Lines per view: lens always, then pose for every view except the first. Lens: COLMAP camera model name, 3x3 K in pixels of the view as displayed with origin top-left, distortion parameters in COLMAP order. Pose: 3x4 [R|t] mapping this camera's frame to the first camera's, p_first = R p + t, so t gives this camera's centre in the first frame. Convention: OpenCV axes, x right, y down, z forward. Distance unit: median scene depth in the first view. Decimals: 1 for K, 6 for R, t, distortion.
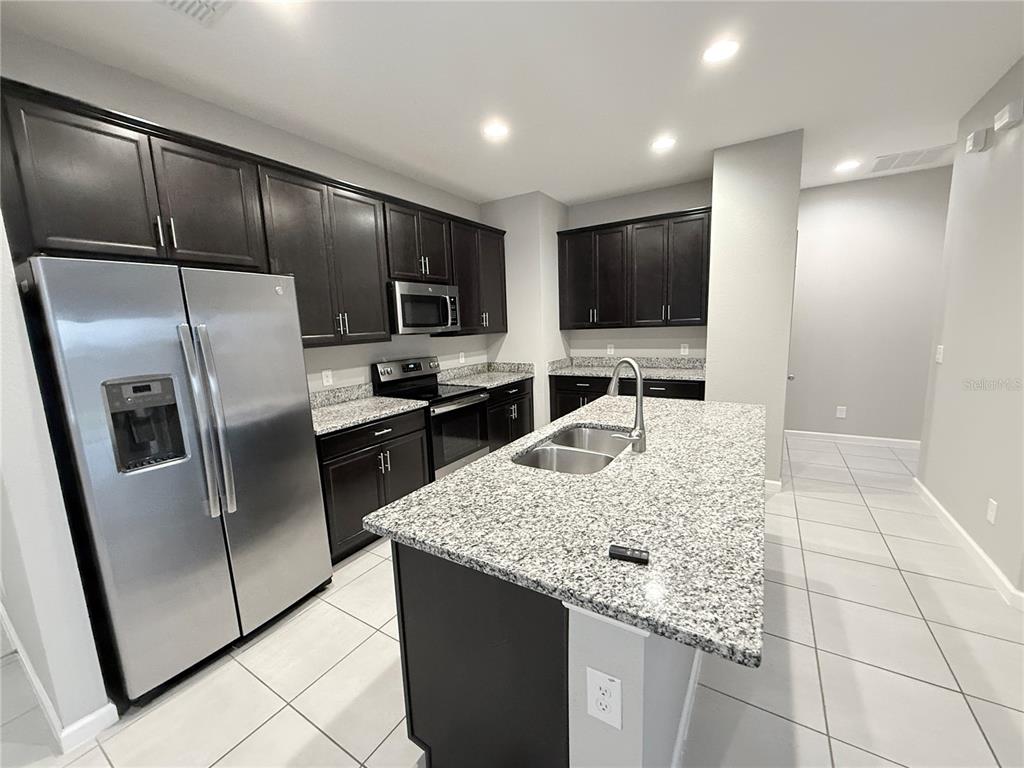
lens RADIAL K [[403.4, 0, 513.2], [0, 403.4, 379.6], [0, 0, 1]] dist [-0.002900, 0.006168]
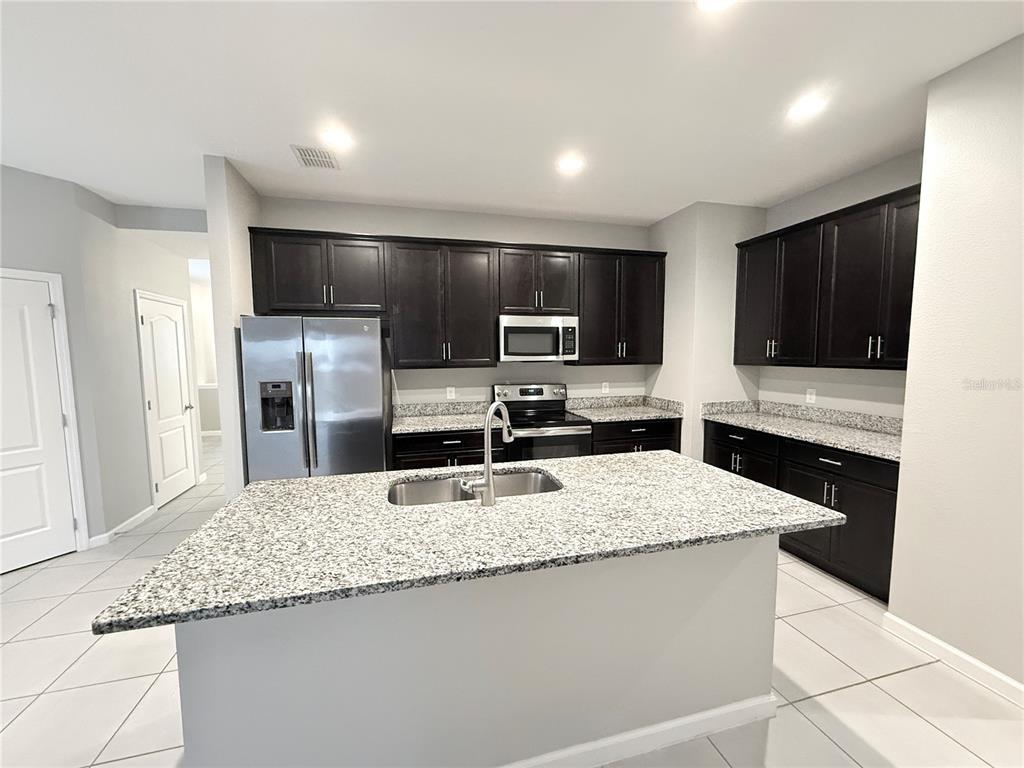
lens RADIAL K [[407.9, 0, 520.3], [0, 407.9, 381.4], [0, 0, 1]] dist [-0.003377, -0.000247]
pose [[0.734670, 0.082440, -0.673398, 0.494368], [-0.116307, 0.993199, -0.005299, -0.052228], [0.668381, 0.082214, 0.739261, 0.178652]]
